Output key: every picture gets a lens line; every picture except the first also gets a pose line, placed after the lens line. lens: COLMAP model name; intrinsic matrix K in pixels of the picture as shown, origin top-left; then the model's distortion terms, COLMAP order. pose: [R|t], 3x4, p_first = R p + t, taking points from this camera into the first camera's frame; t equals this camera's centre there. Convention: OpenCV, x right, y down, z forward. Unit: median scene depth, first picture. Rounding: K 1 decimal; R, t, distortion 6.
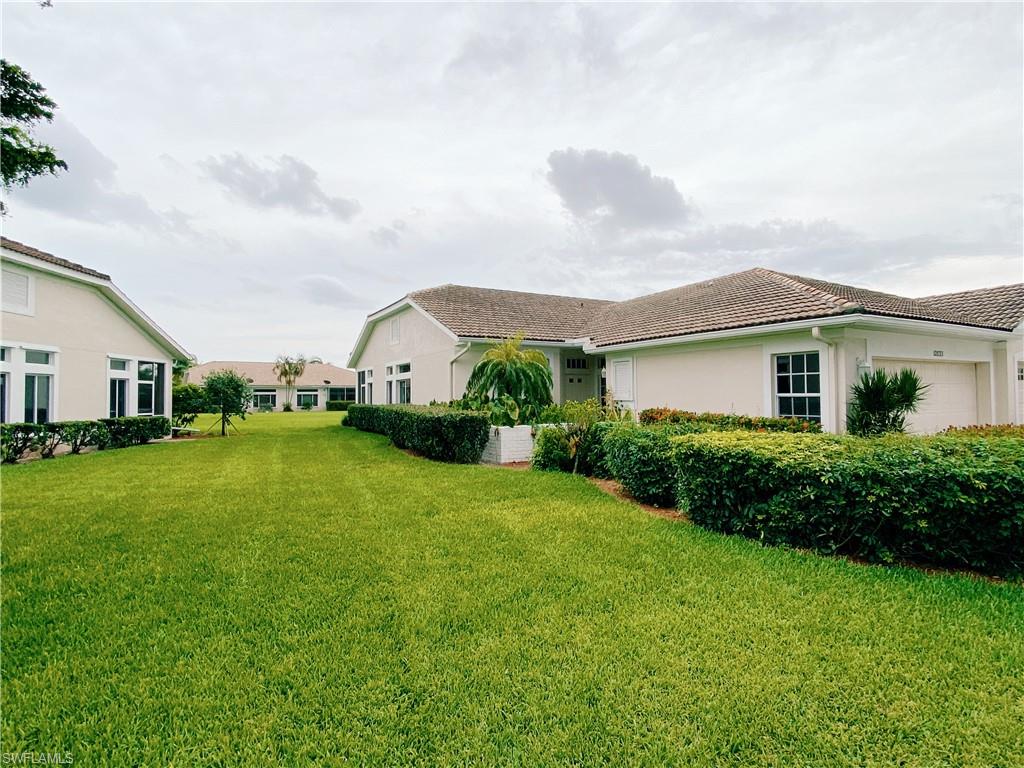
lens RADIAL K [[540.6, 0, 521.2], [0, 540.6, 393.3], [0, 0, 1]] dist [0.001121, -0.005242]
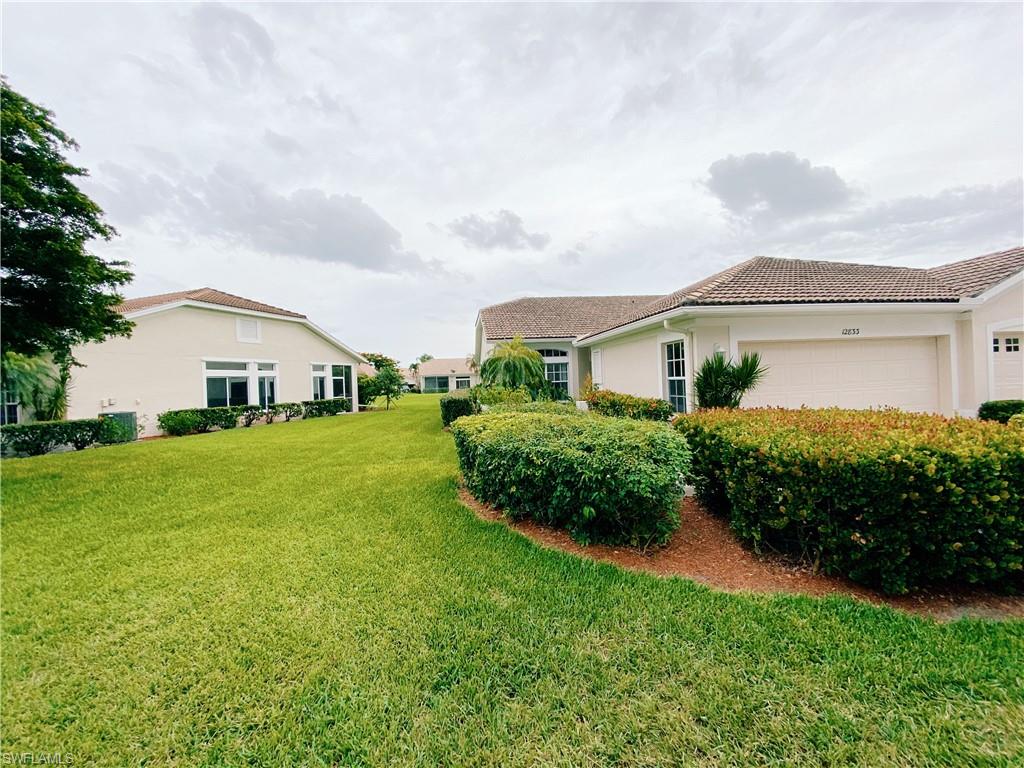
lens RADIAL K [[412.4, 0, 519.9], [0, 412.4, 385.5], [0, 0, 1]] dist [0.003805, -0.008848]
pose [[0.927651, -0.022399, -0.372775, 0.268210], [0.032578, 0.999248, 0.021029, -0.005534], [0.372024, -0.031652, 0.927683, 0.037448]]
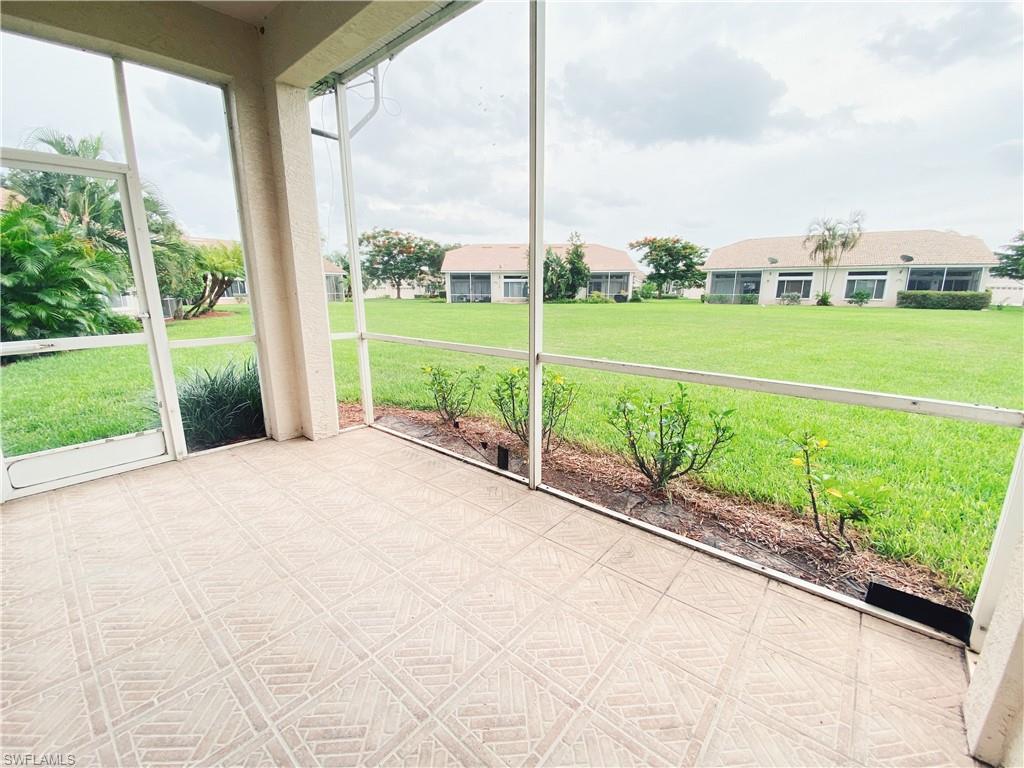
lens RADIAL K [[412.4, 0, 511.7], [0, 412.4, 376.8], [0, 0, 1]] dist [0.003805, -0.008848]
pose [[0.355501, 0.212564, -0.910184, -0.249626], [0.005037, 0.973347, 0.229282, 0.000043], [0.934662, -0.086094, 0.344955, 1.353218]]
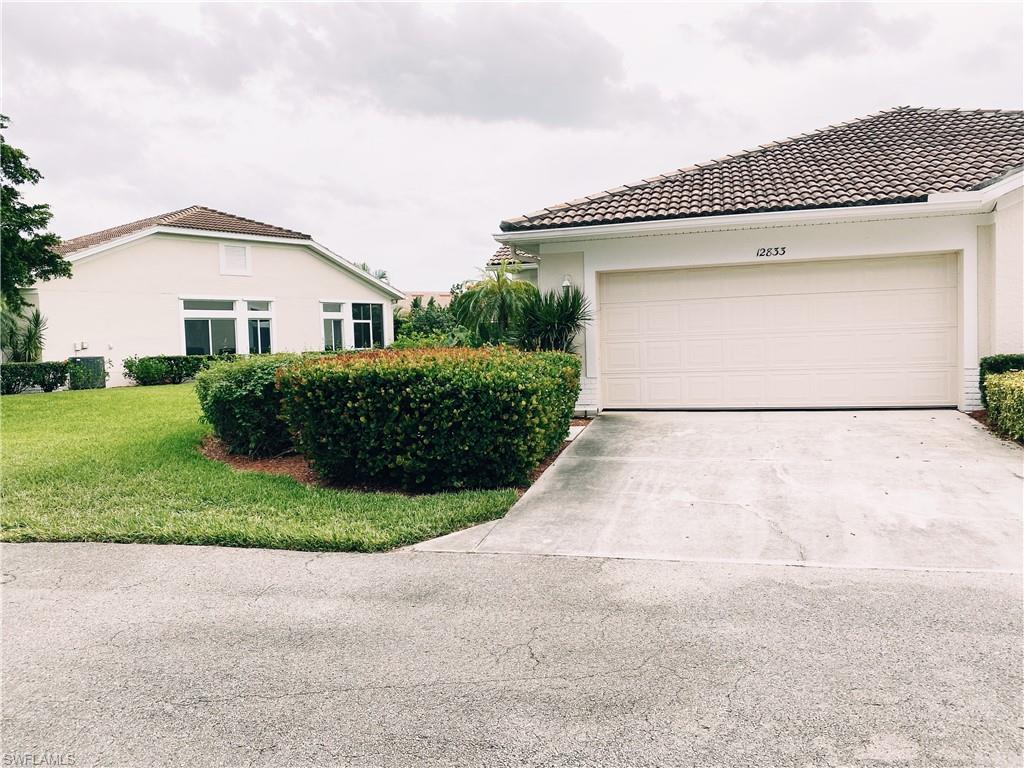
lens RADIAL K [[786.4, 0, 503.8], [0, 786.4, 376.3], [0, 0, 1]] dist [-0.021045, 0.000074]
pose [[0.689139, 0.025447, -0.724182, 0.680332], [0.022499, 0.998150, 0.056484, 0.008317], [0.724280, -0.055219, 0.687291, 0.058744]]
